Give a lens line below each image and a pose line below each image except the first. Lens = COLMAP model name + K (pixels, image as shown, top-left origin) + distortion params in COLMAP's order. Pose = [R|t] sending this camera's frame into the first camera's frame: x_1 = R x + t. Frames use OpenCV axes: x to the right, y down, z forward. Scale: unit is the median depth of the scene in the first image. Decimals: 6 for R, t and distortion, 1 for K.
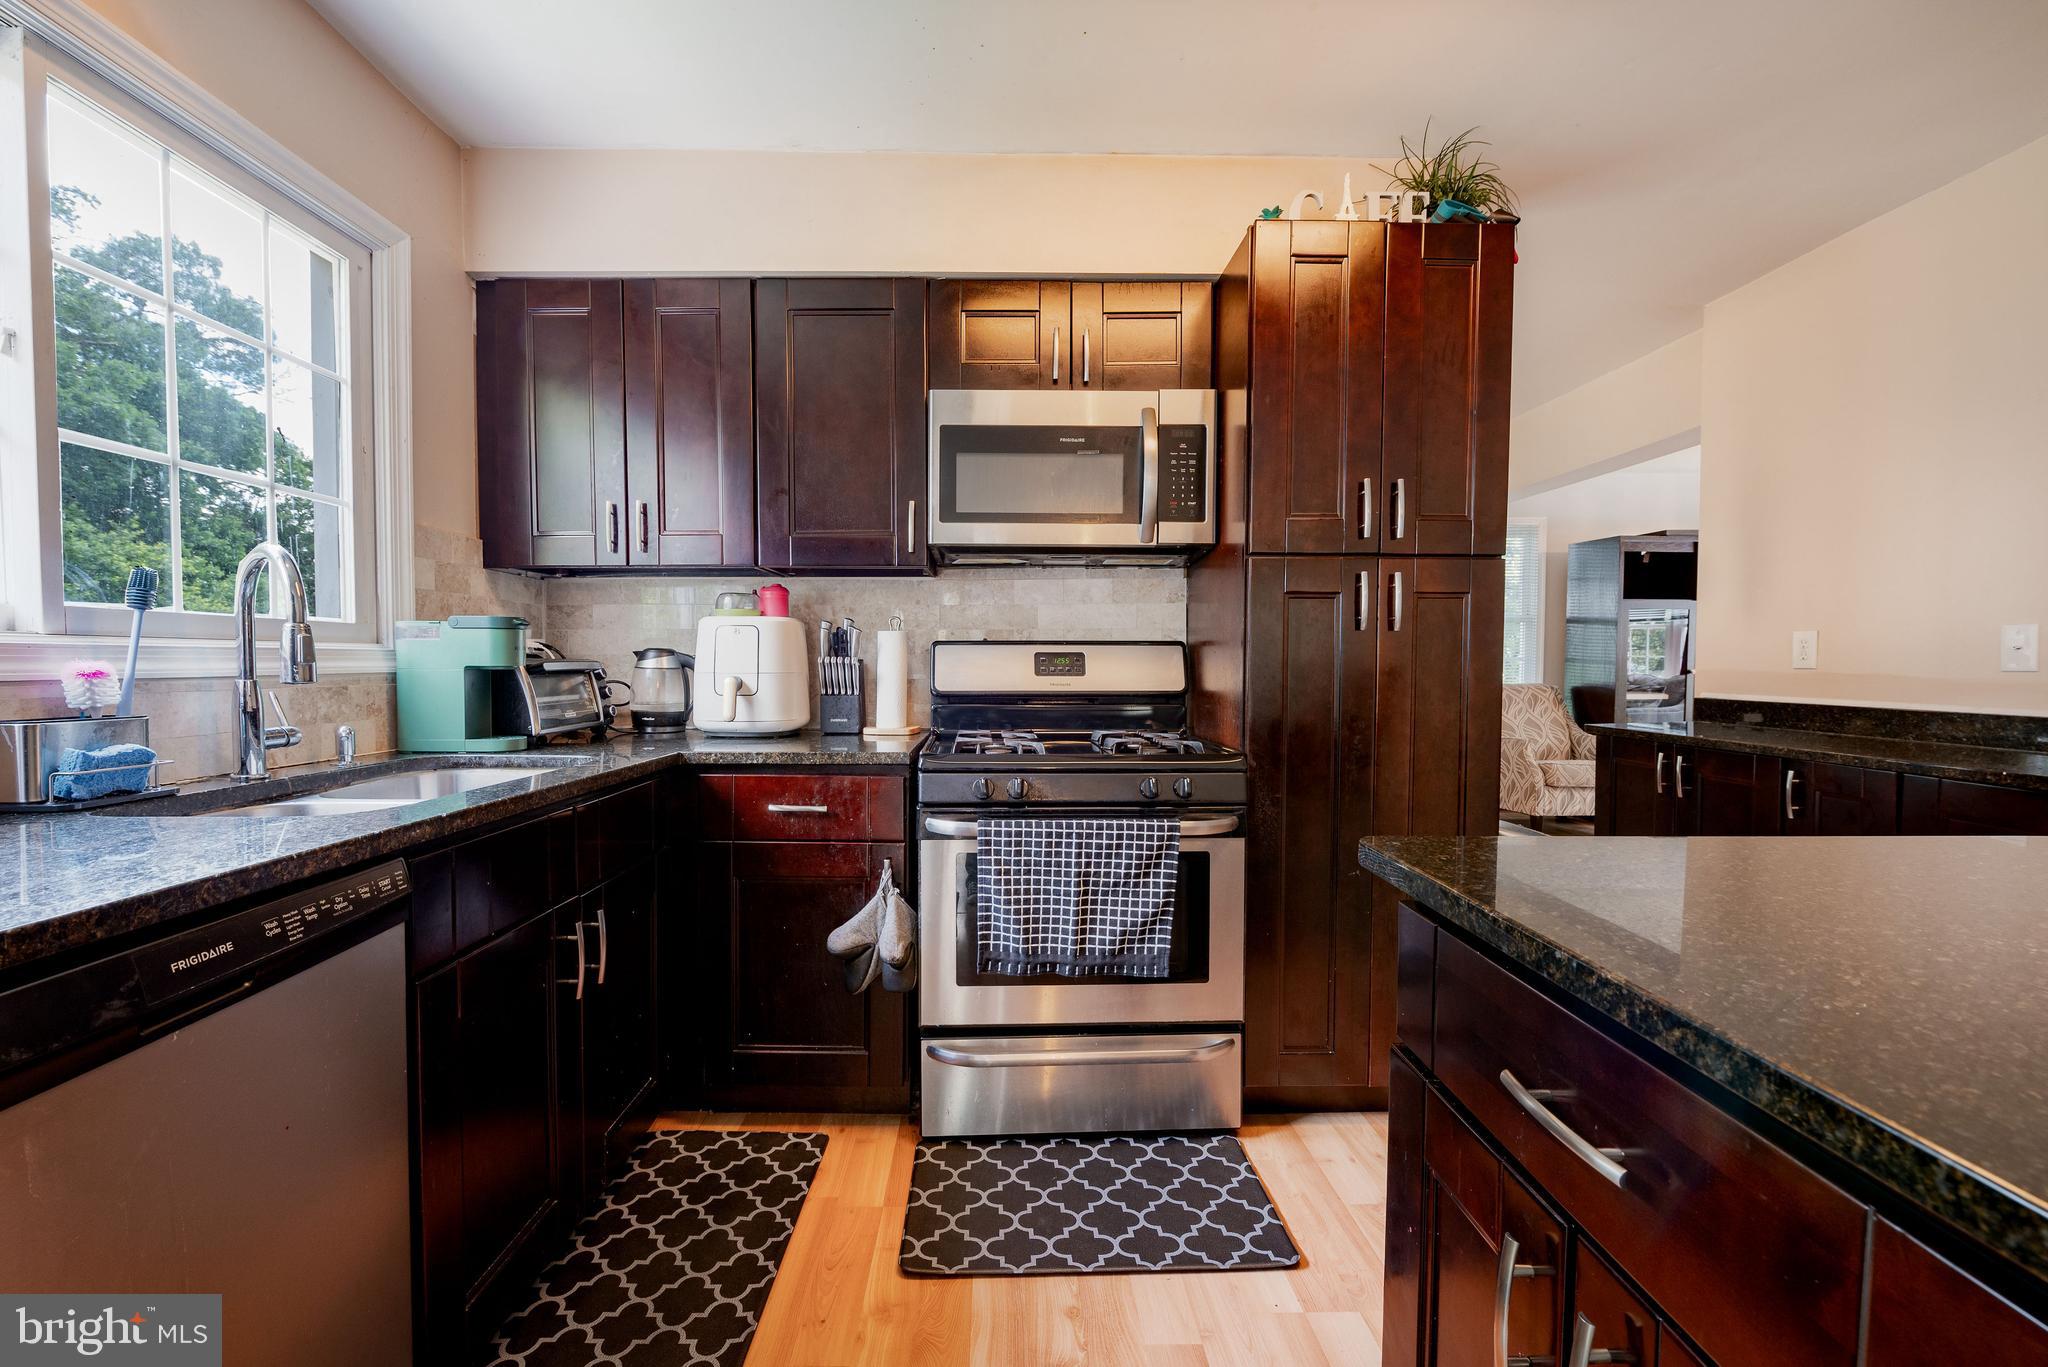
lens RADIAL K [[842.7, 0, 1024.0], [0, 842.7, 683.5], [0, 0, 1]] dist [-0.030394, -0.000205]
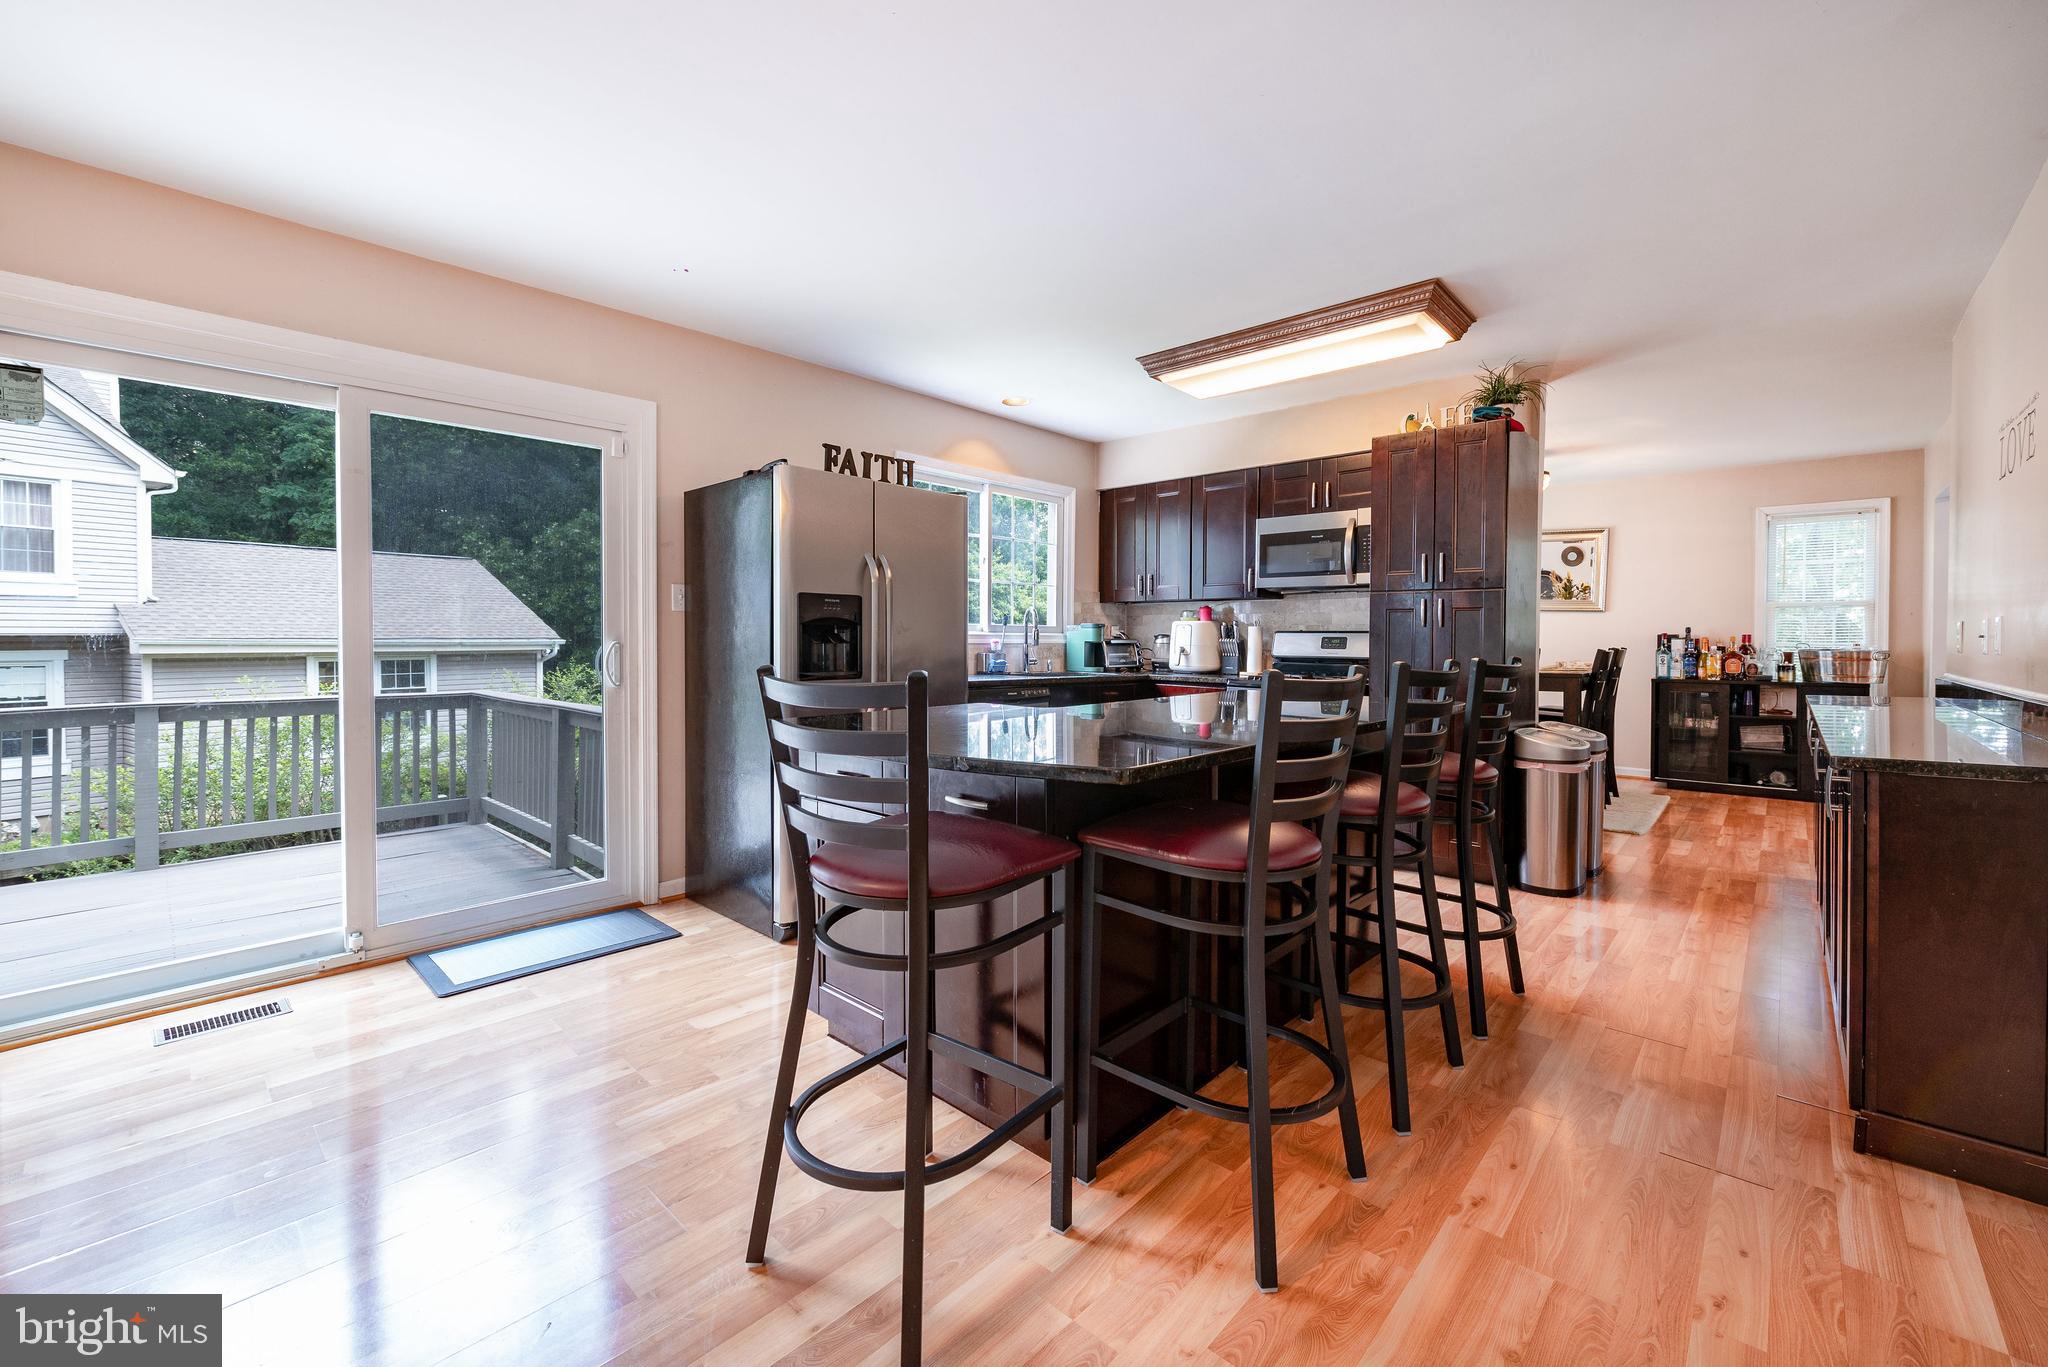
lens RADIAL K [[825.7, 0, 1032.7], [0, 825.7, 650.8], [0, 0, 1]] dist [-0.000369, -0.000098]
pose [[0.712124, 0.015494, -0.701883, 0.996603], [-0.024448, 0.999697, -0.002736, 0.020019], [0.701628, 0.019108, 0.712287, -0.961078]]
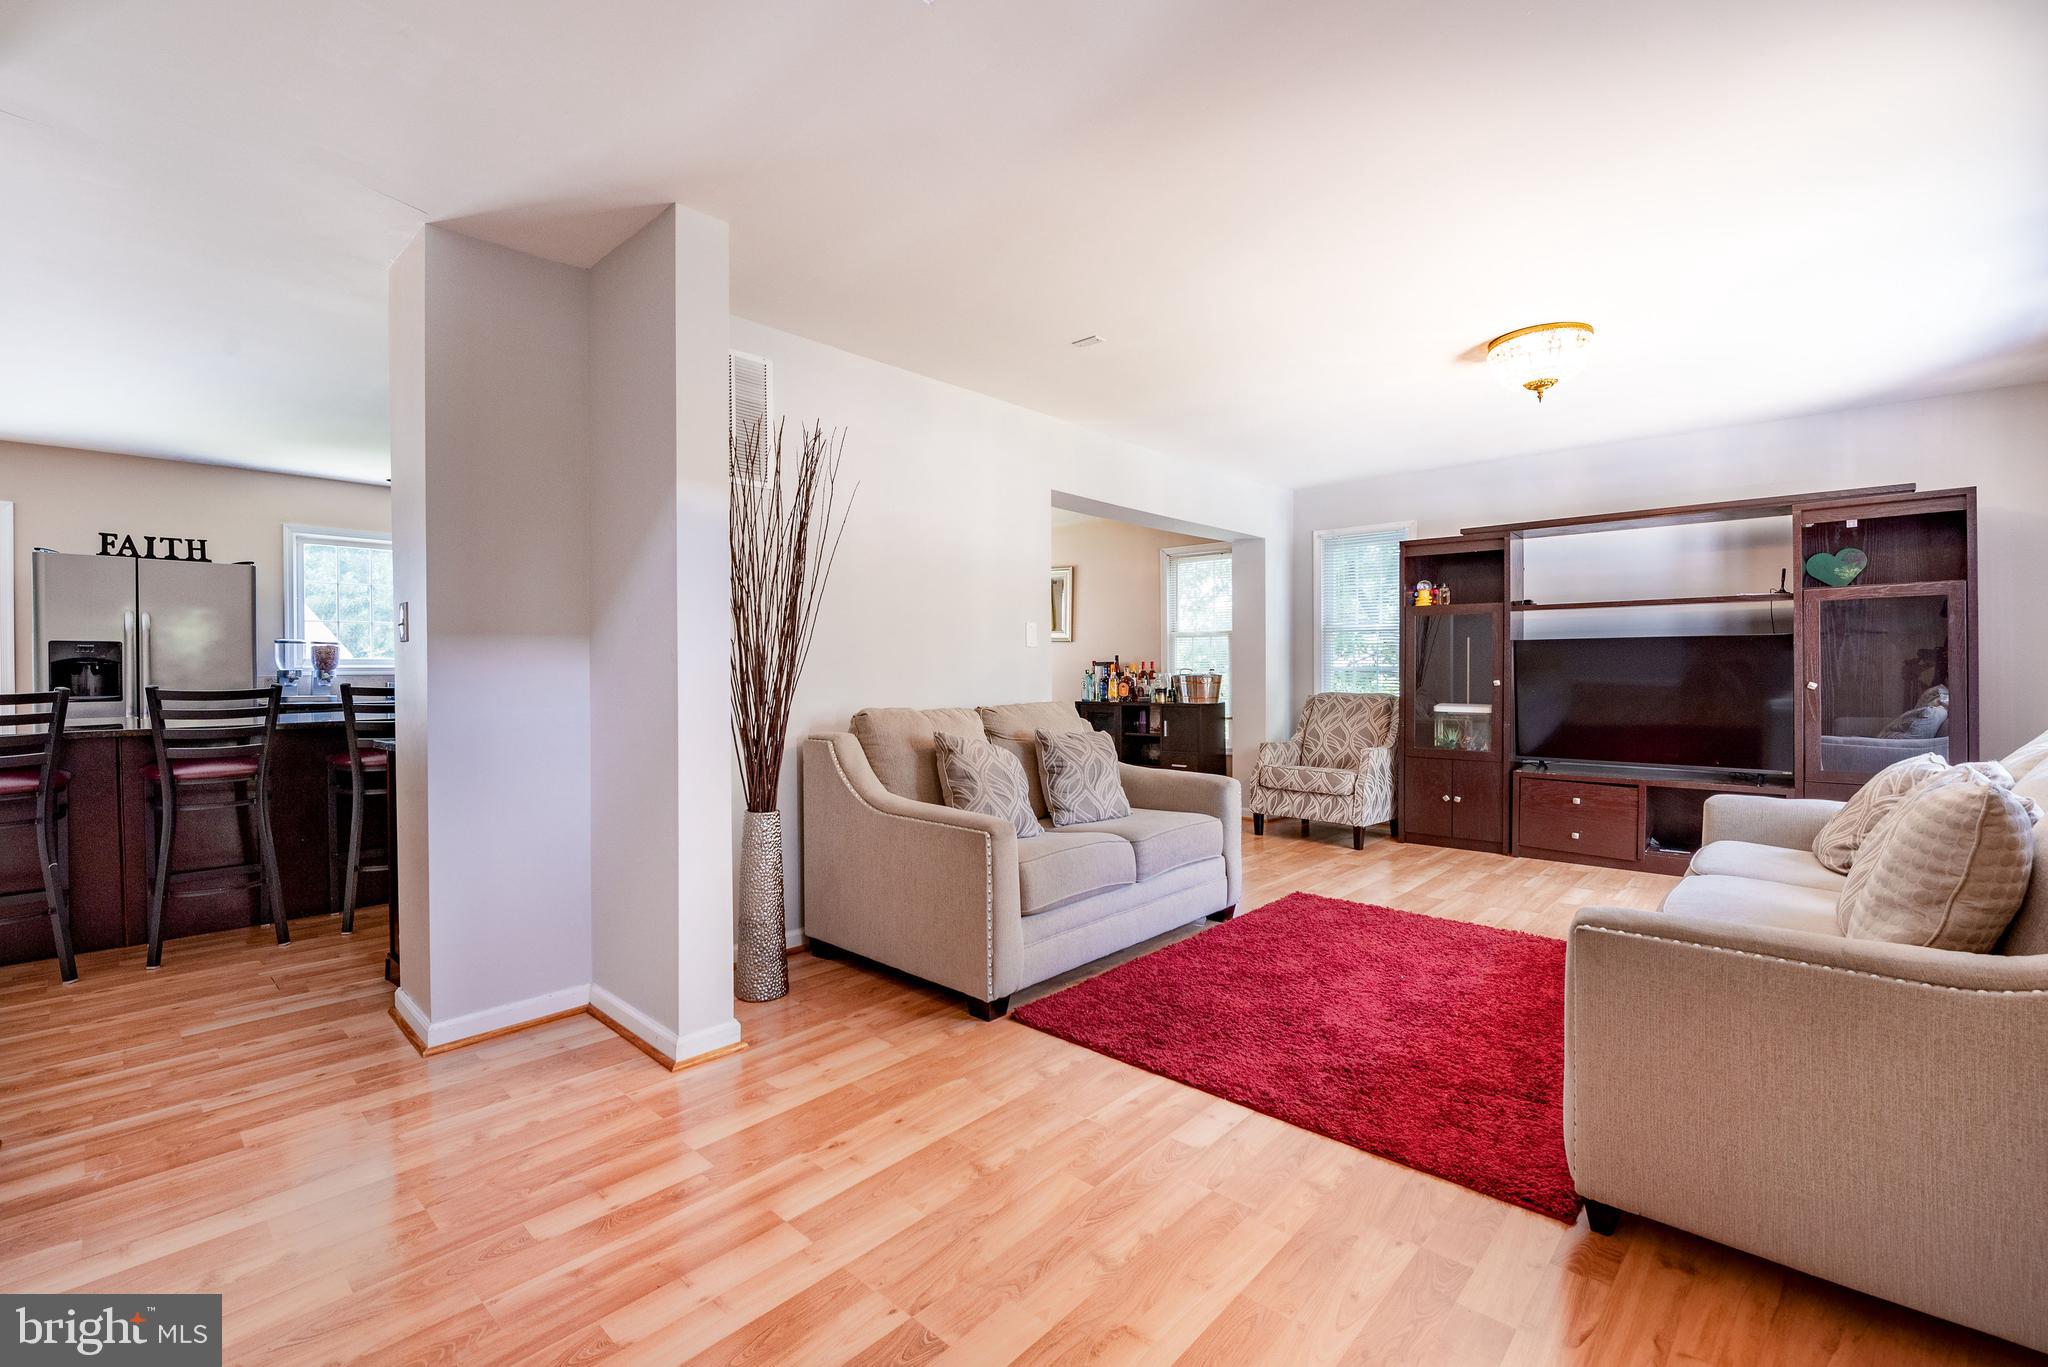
lens RADIAL K [[842.7, 0, 1024.0], [0, 842.7, 683.5], [0, 0, 1]] dist [-0.030394, -0.000205]
pose [[0.709653, 0.008887, -0.704495, 2.748830], [-0.016037, 0.999865, -0.003541, 0.003682], [0.704369, 0.013811, 0.709700, 0.010684]]
